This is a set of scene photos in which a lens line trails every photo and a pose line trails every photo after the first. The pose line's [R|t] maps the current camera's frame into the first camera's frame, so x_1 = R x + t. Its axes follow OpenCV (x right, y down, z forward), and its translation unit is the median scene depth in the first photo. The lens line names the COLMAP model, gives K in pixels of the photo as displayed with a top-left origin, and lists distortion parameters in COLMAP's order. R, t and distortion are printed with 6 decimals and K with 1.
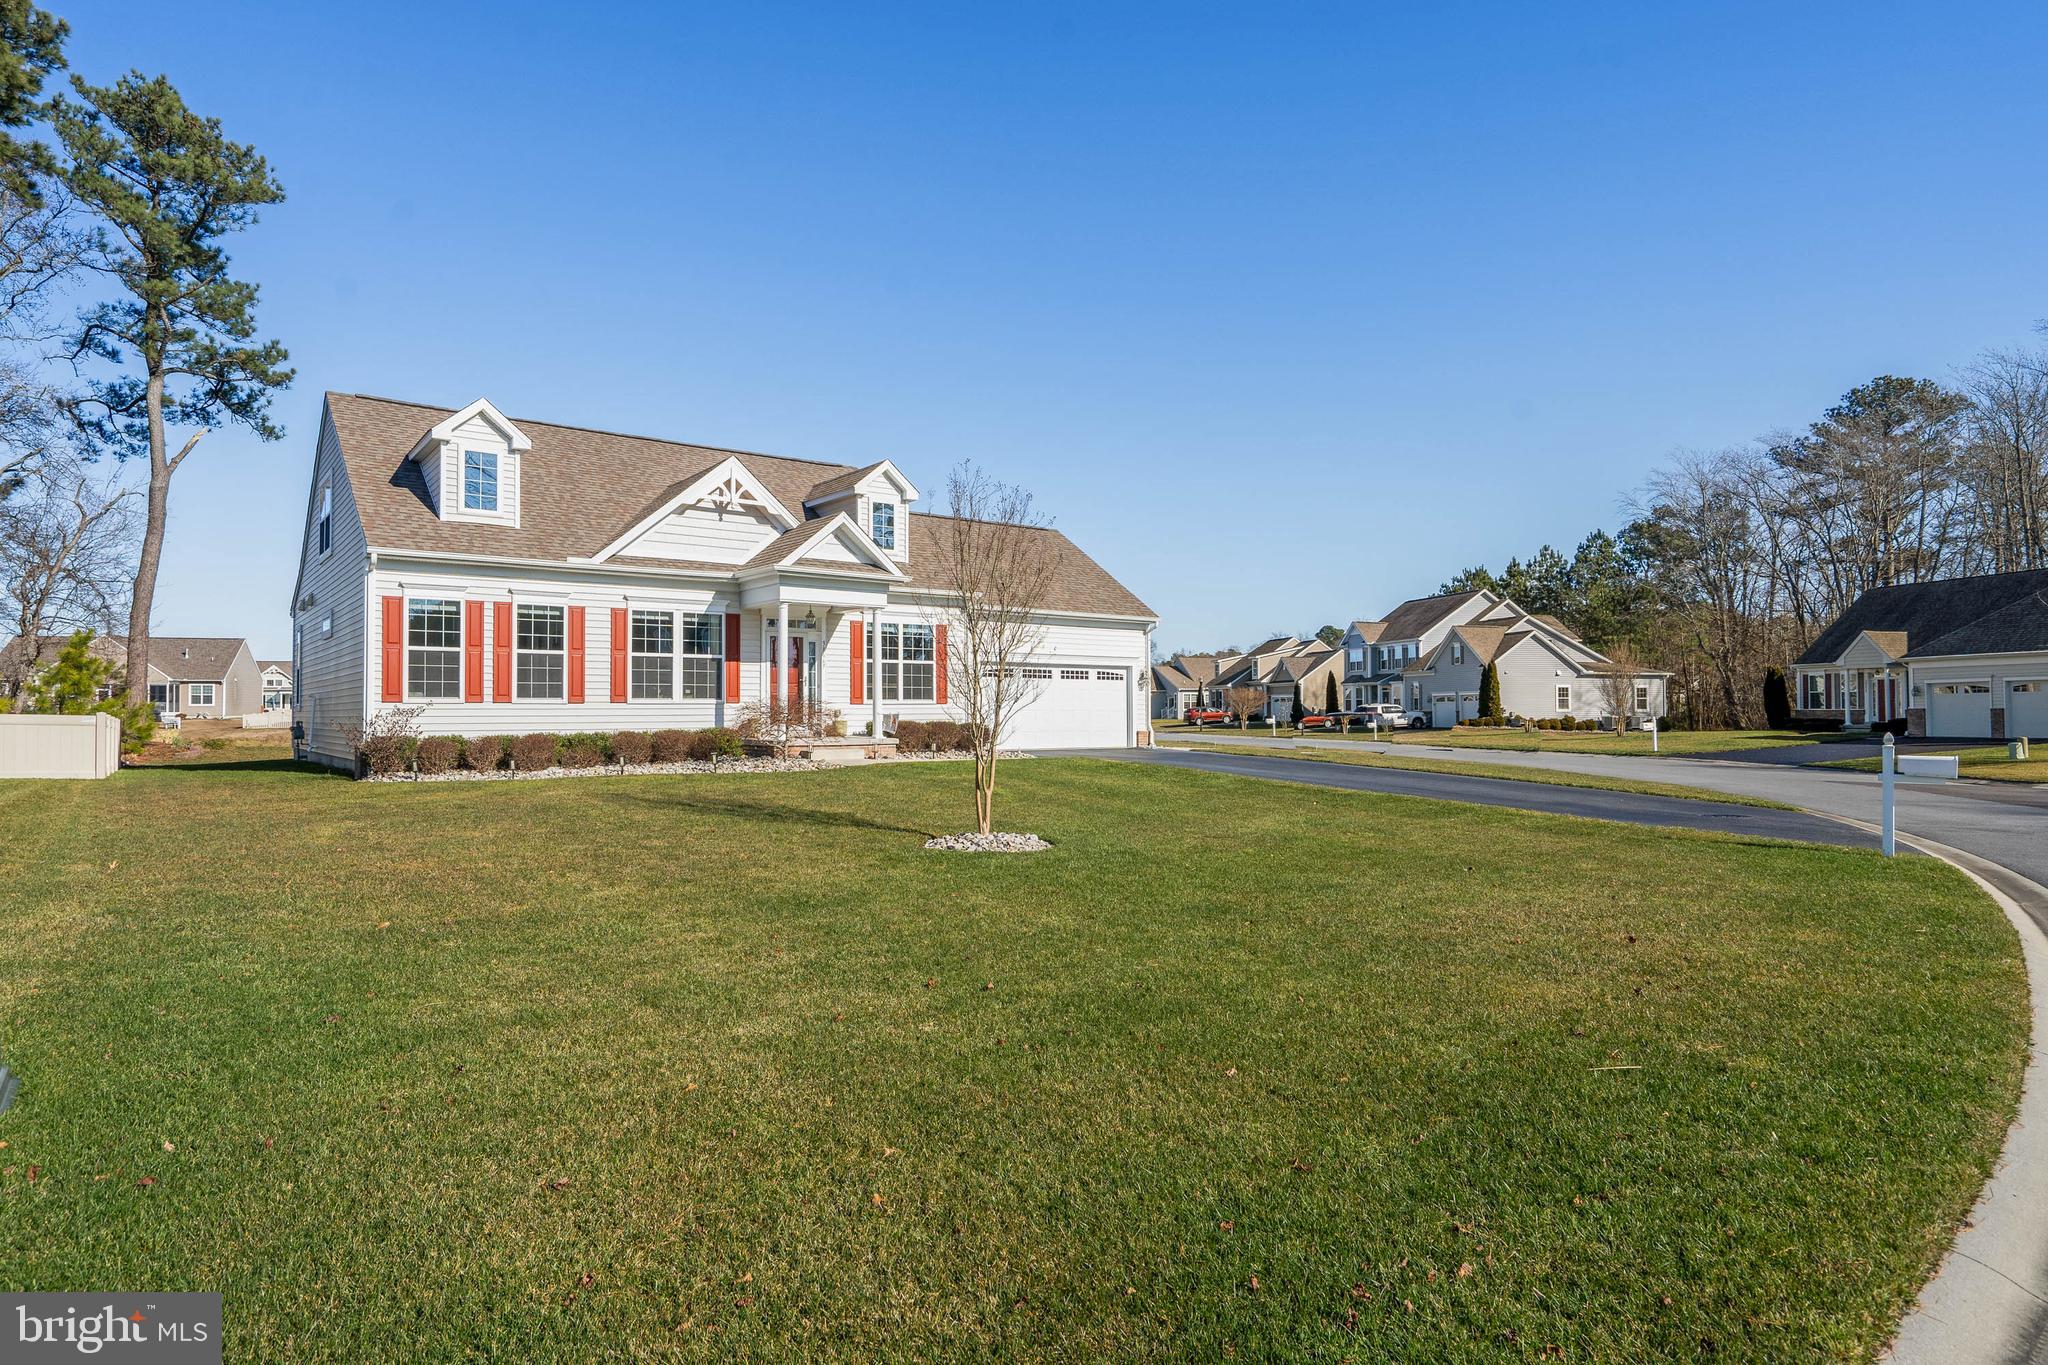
lens RADIAL K [[1188.3, 0, 1030.5], [0, 1188.3, 681.5], [0, 0, 1]] dist [0.060612, 0.000580]
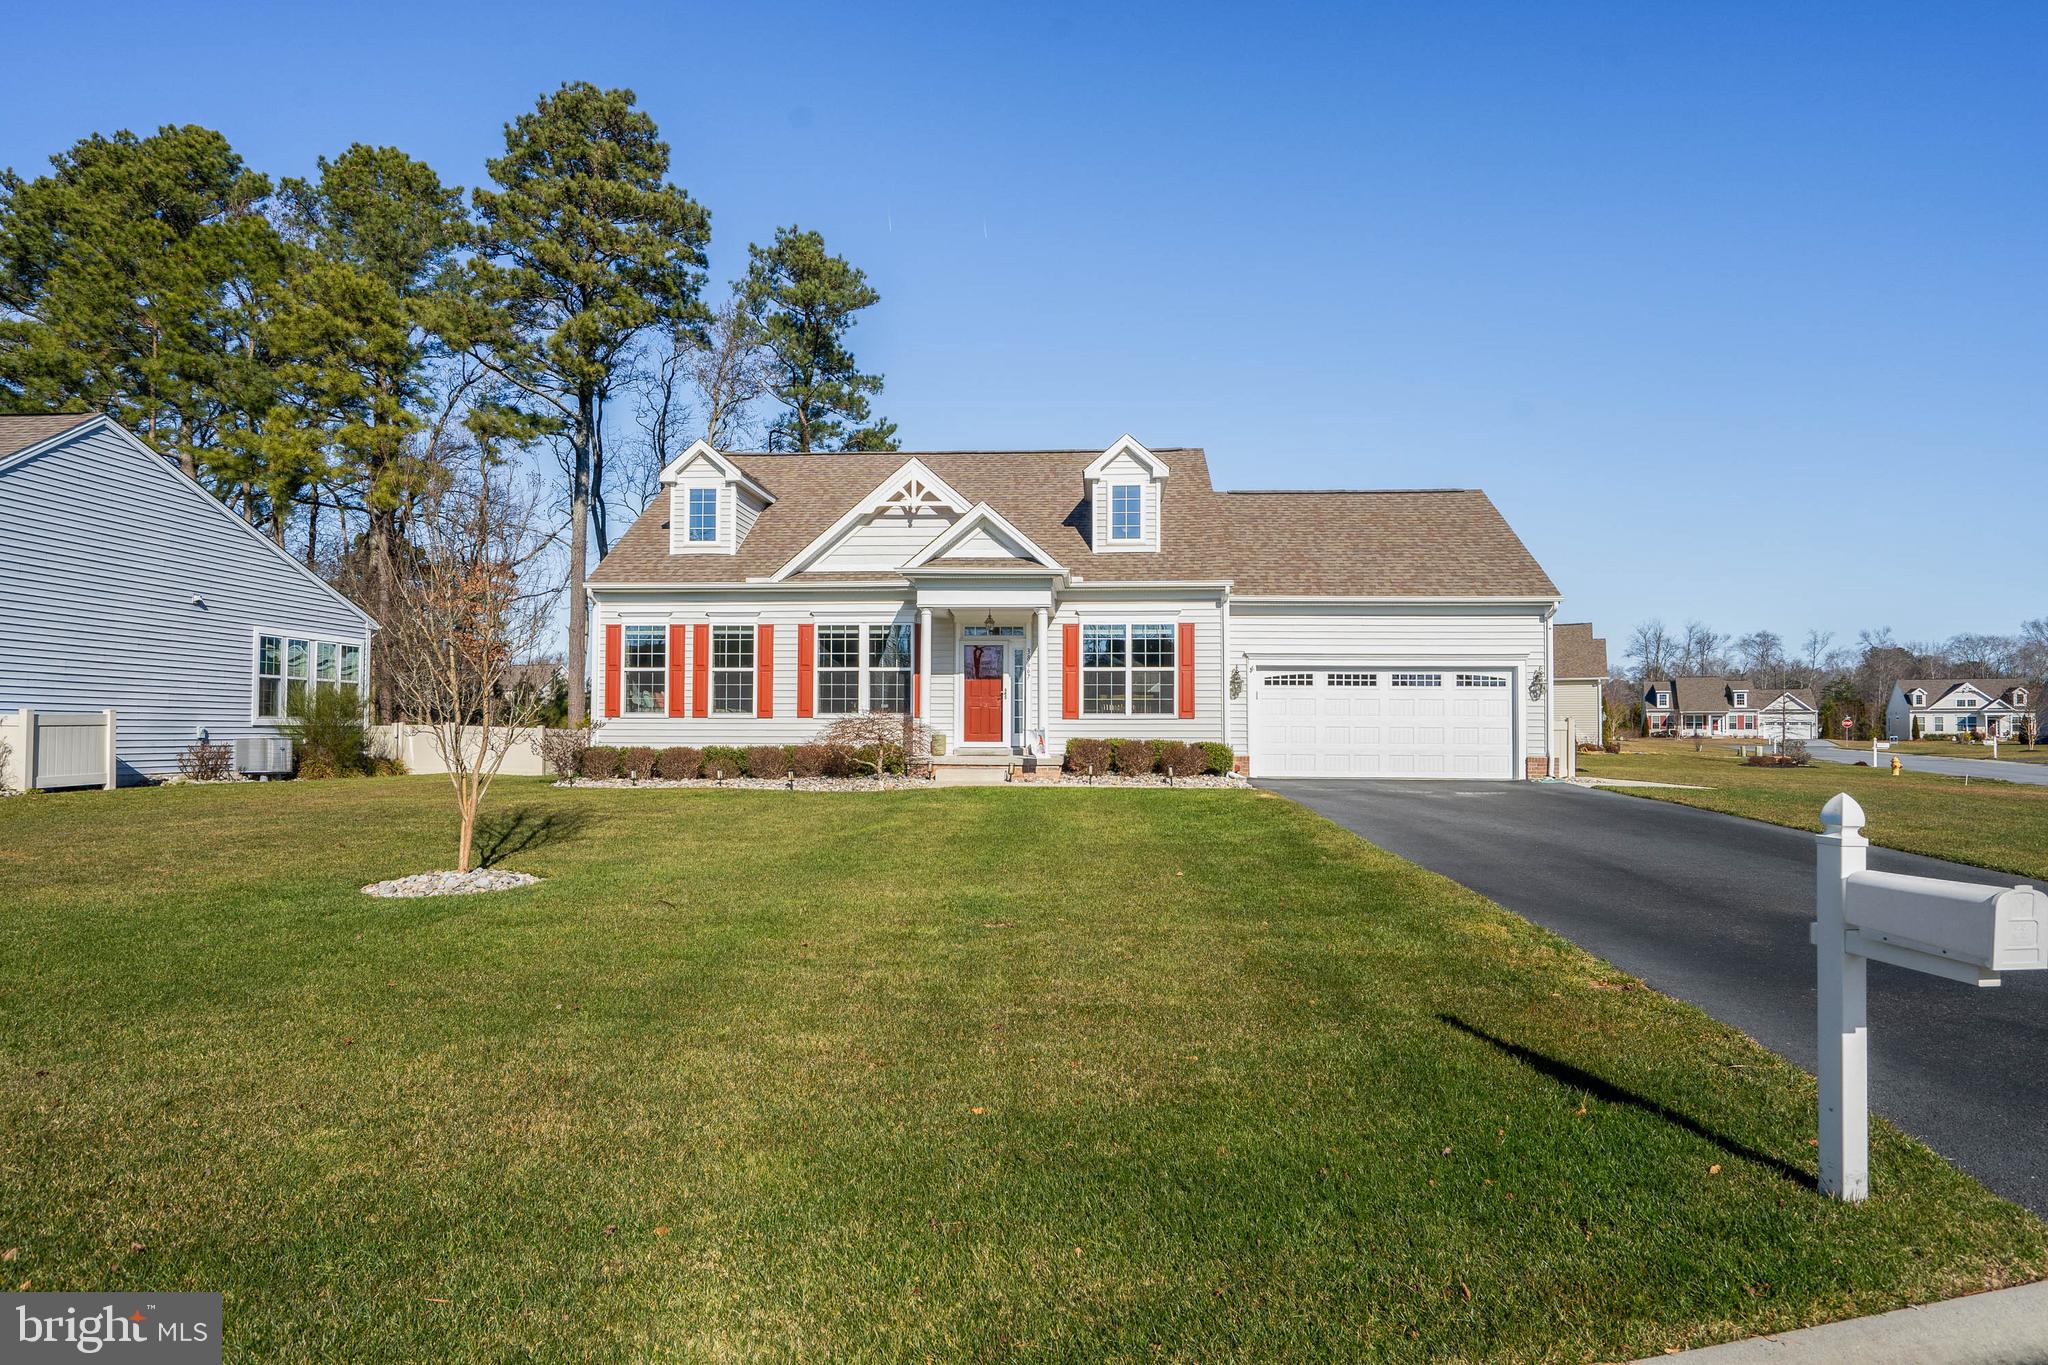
lens RADIAL K [[1188.3, 0, 1036.6], [0, 1188.3, 696.2], [0, 0, 1]] dist [0.060612, 0.000580]
pose [[0.744906, -0.012444, -0.667054, 0.454459], [0.011680, 0.999916, -0.005611, 0.007352], [0.667067, -0.003611, 0.744989, 0.363030]]
